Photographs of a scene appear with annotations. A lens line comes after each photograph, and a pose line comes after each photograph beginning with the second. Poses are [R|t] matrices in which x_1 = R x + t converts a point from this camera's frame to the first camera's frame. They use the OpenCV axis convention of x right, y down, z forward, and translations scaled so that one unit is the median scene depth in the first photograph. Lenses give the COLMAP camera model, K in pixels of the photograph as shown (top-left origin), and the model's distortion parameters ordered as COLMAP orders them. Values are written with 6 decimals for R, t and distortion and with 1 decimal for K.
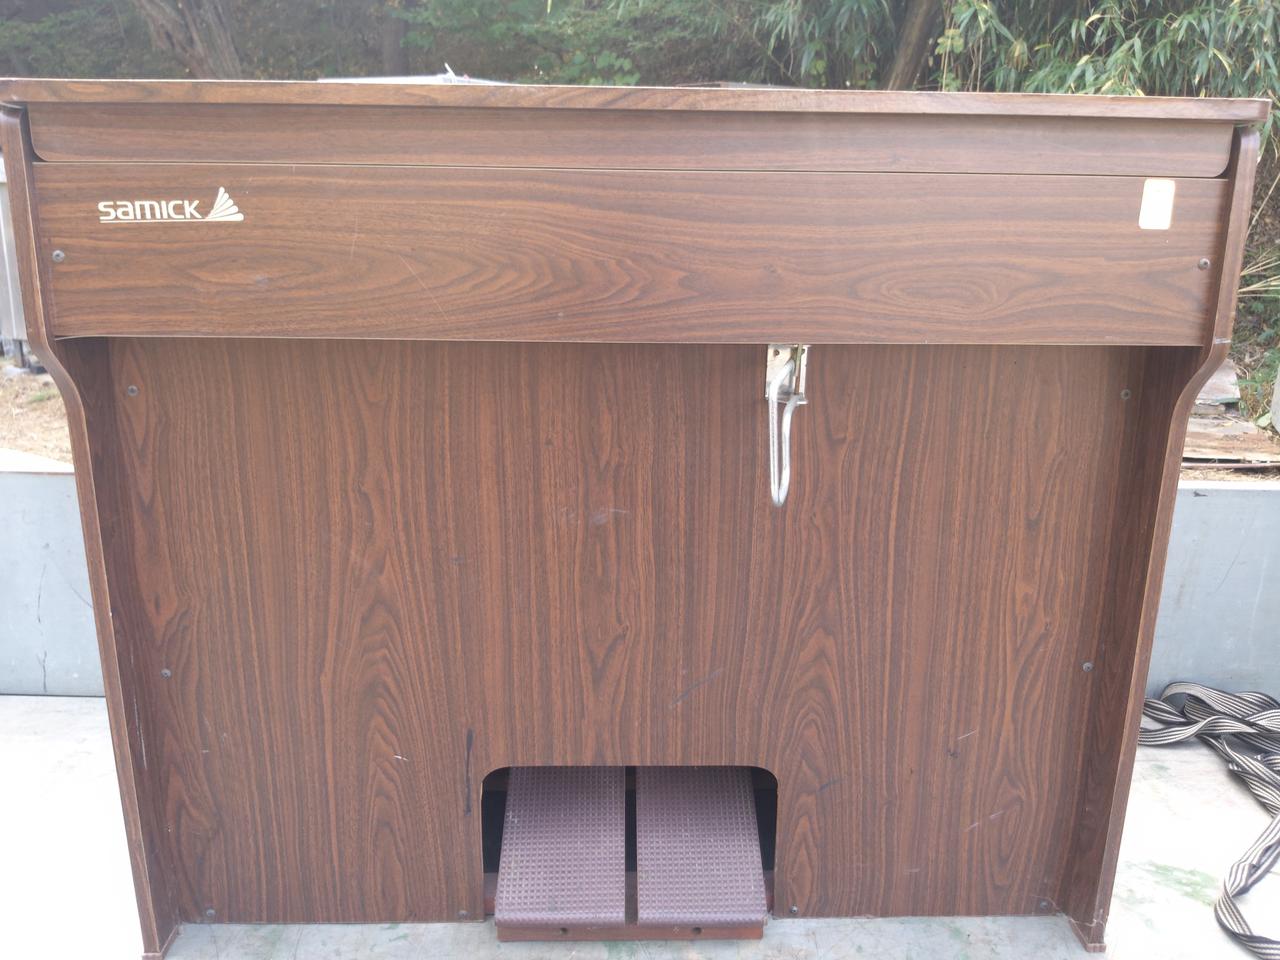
lens RADIAL K [[1004.7, 0, 640.0], [0, 1004.7, 480.0], [0, 0, 1]] dist [0.110057, -0.228382]
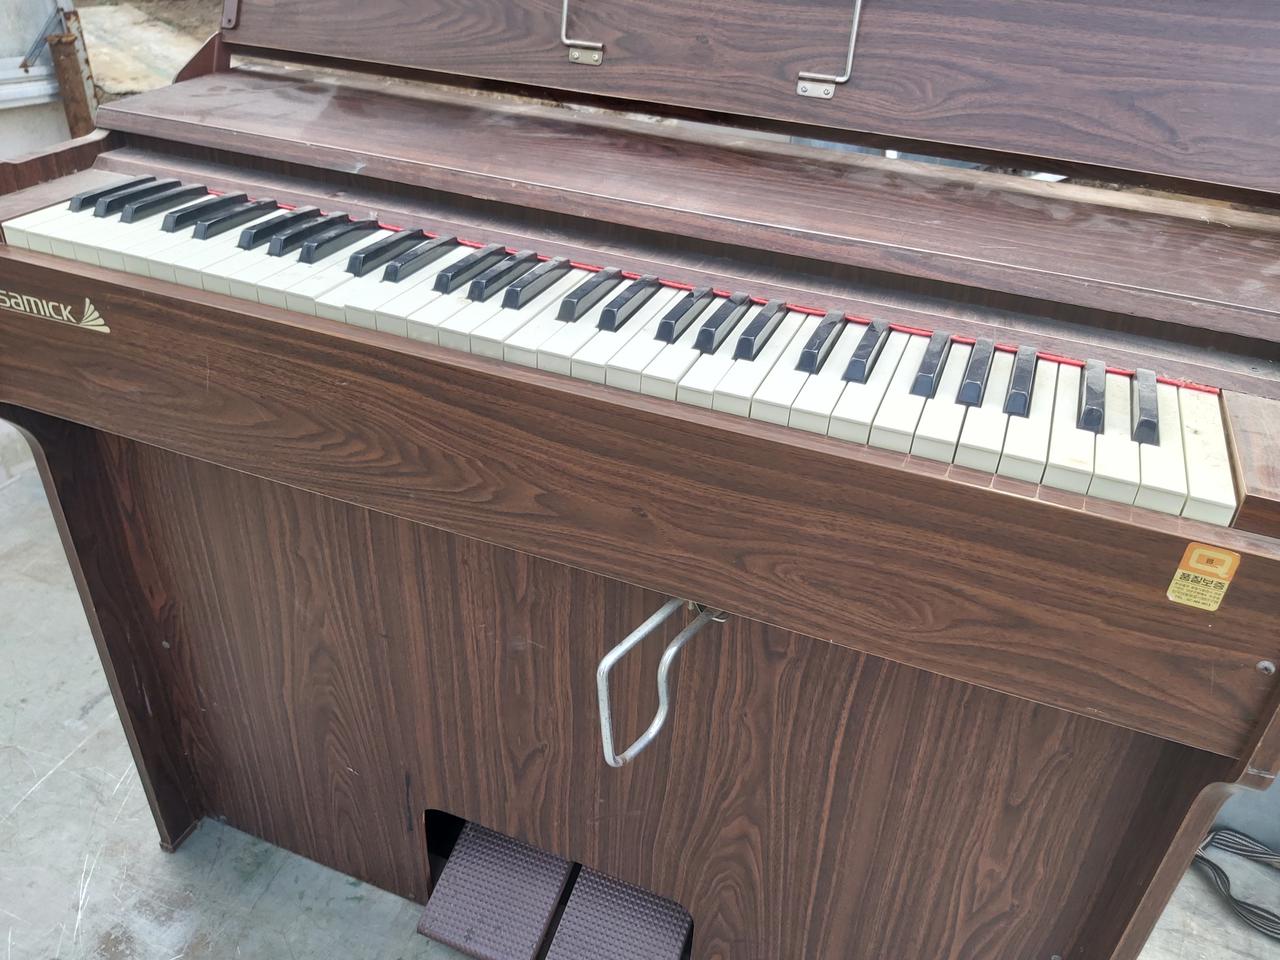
lens RADIAL K [[1011.5, 0, 640.0], [0, 1011.5, 480.0], [0, 0, 1]] dist [0.070972, -0.154554]
pose [[0.918393, 0.241714, -0.313255, 0.310630], [-0.137191, 0.937127, 0.320892, -0.407822], [0.371123, -0.251729, 0.893812, 0.260828]]
